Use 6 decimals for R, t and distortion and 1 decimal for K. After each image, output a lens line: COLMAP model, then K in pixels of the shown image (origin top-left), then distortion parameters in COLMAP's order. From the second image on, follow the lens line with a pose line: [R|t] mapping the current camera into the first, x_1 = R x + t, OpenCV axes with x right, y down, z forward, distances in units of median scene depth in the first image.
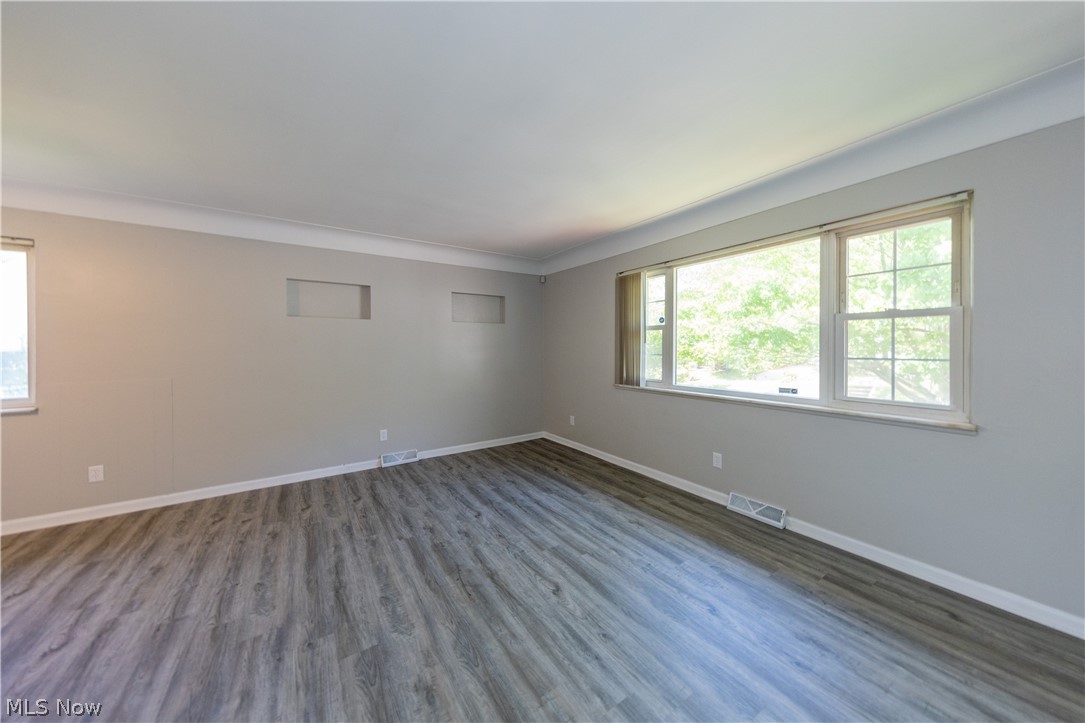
lens RADIAL K [[354.5, 0, 534.2], [0, 354.5, 344.9], [0, 0, 1]] dist [0.004531, -0.000550]
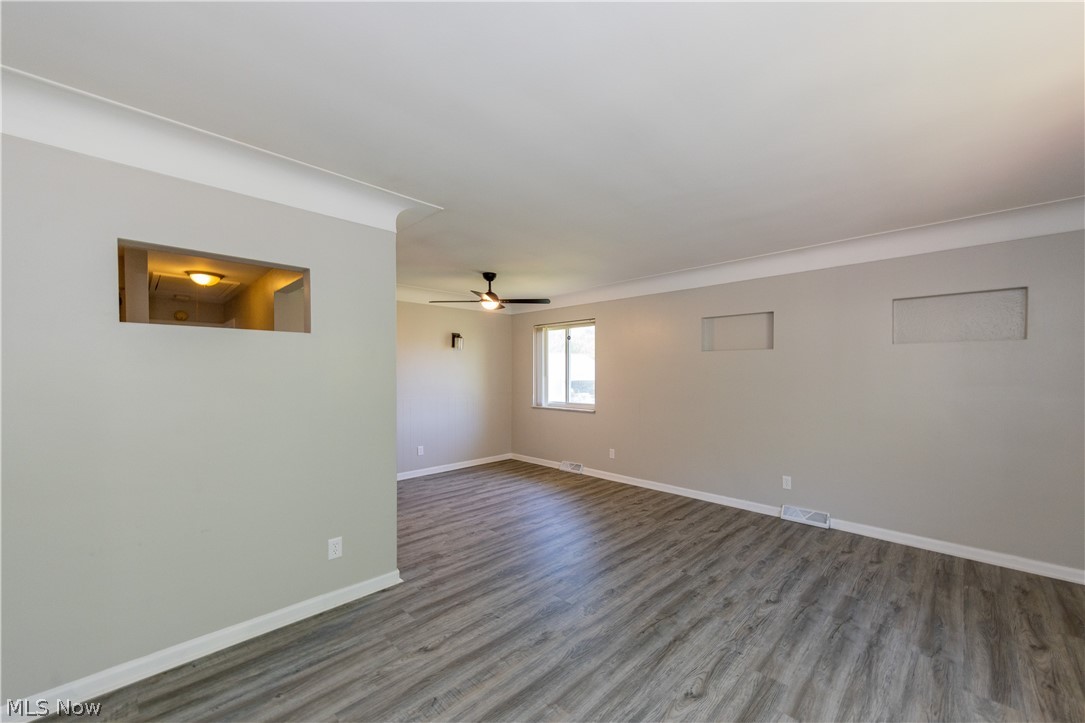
lens RADIAL K [[417.1, 0, 569.9], [0, 417.1, 378.6], [0, 0, 1]] dist [0.007263, 0.000053]
pose [[0.235641, 0.017390, -0.971685, 0.726671], [0.003147, 0.999821, 0.018656, -0.032066], [0.971835, -0.007454, 0.235544, 0.416693]]
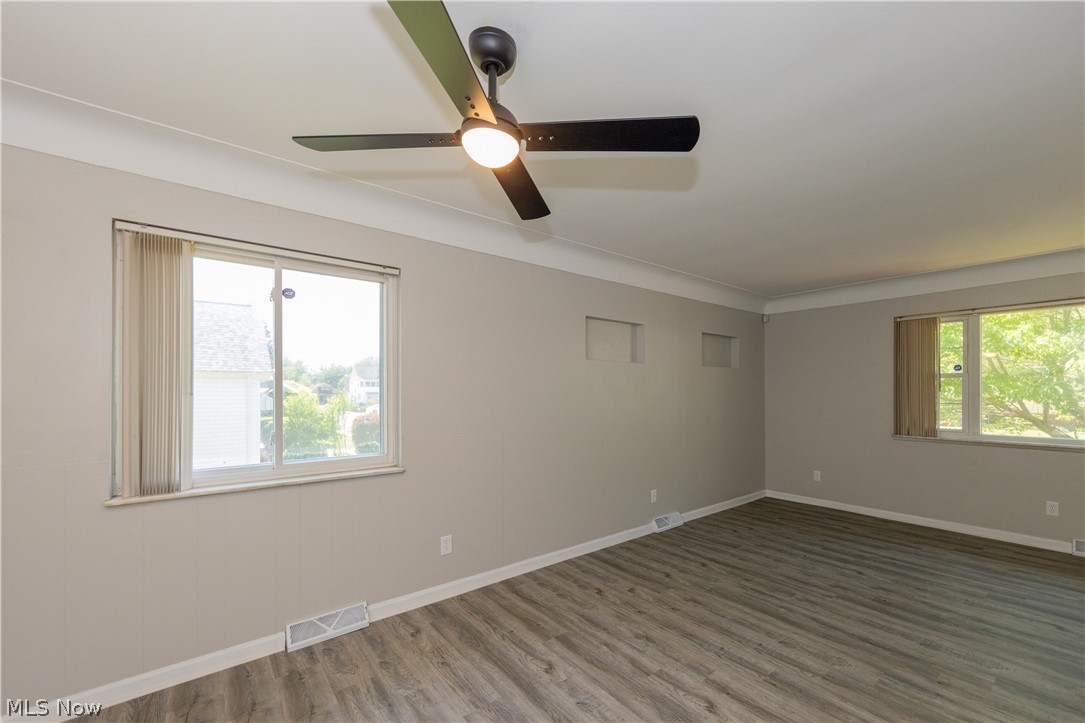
lens RADIAL K [[449.0, 0, 586.3], [0, 449.0, 386.1], [0, 0, 1]] dist [0.004864, -0.000201]
pose [[0.991143, 0.005325, 0.132690, -1.230847], [-0.004604, 0.999973, -0.005738, -0.014146], [-0.132717, 0.005076, 0.991141, -0.124758]]
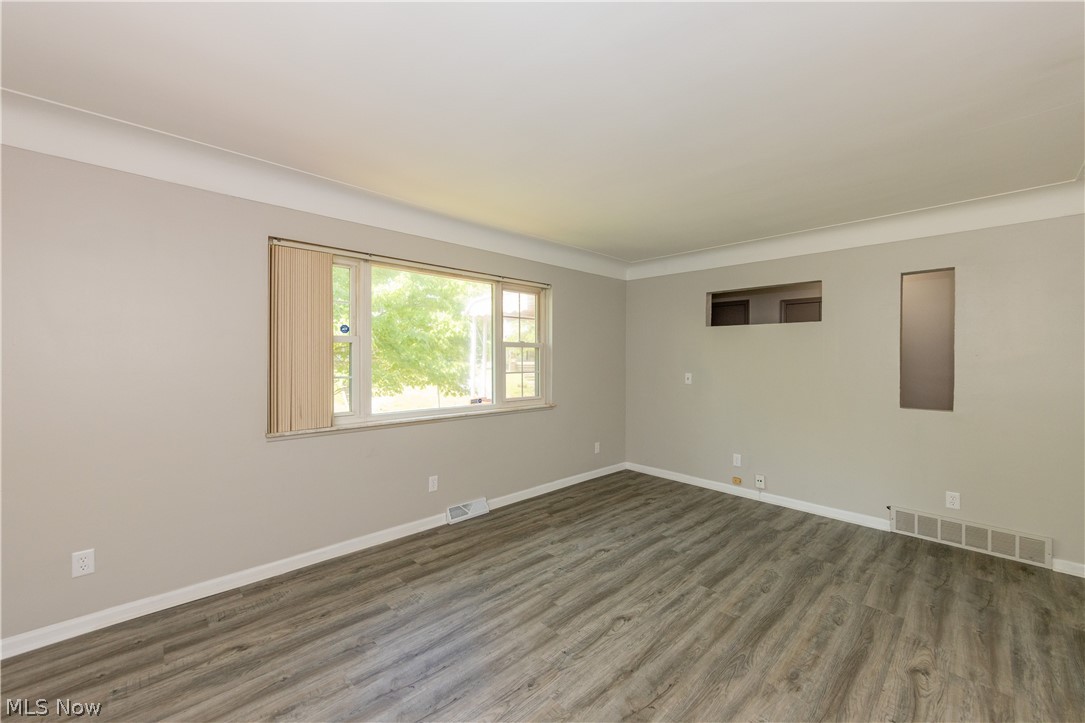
lens RADIAL K [[424.5, 0, 544.4], [0, 424.5, 357.5], [0, 0, 1]] dist [0.007196, -0.000470]
pose [[-0.184656, 0.002601, 0.982800, -0.851494], [-0.008581, 0.999954, -0.004258, -0.018417], [-0.982766, -0.009219, -0.184625, 1.163851]]
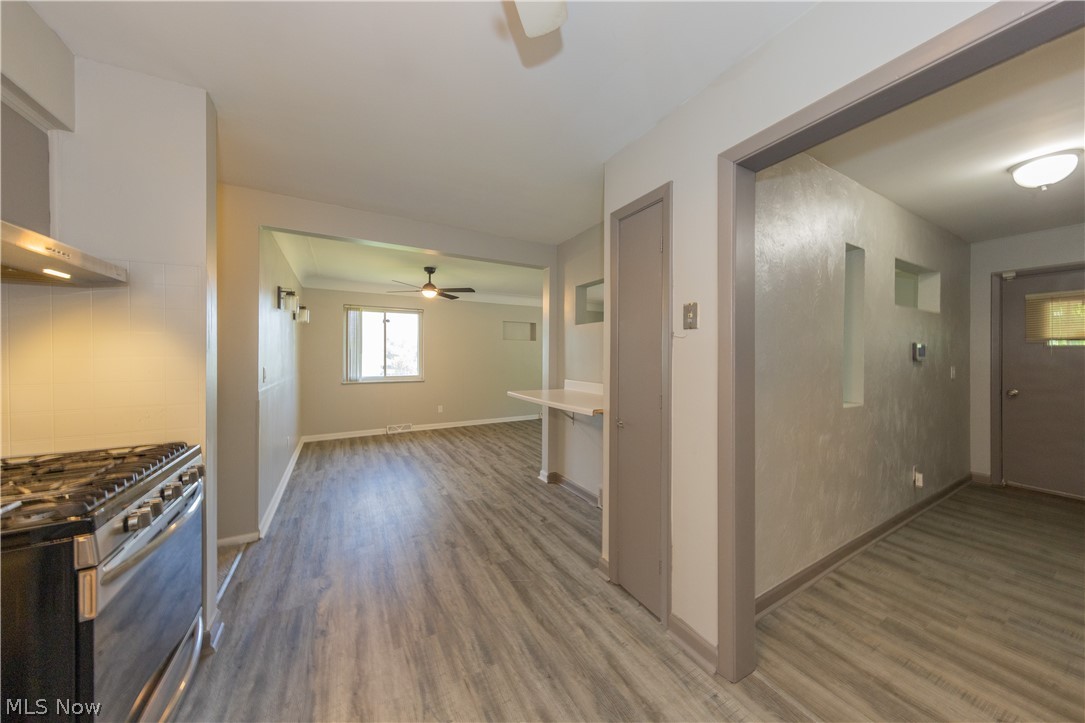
lens RADIAL K [[349.1, 0, 537.9], [0, 349.1, 356.5], [0, 0, 1]] dist [0.002707, -0.000045]
pose [[0.996932, 0.005452, -0.078089, -0.502856], [-0.004693, 0.999940, 0.009903, -0.005780], [0.078138, -0.009506, 0.996897, -1.418827]]
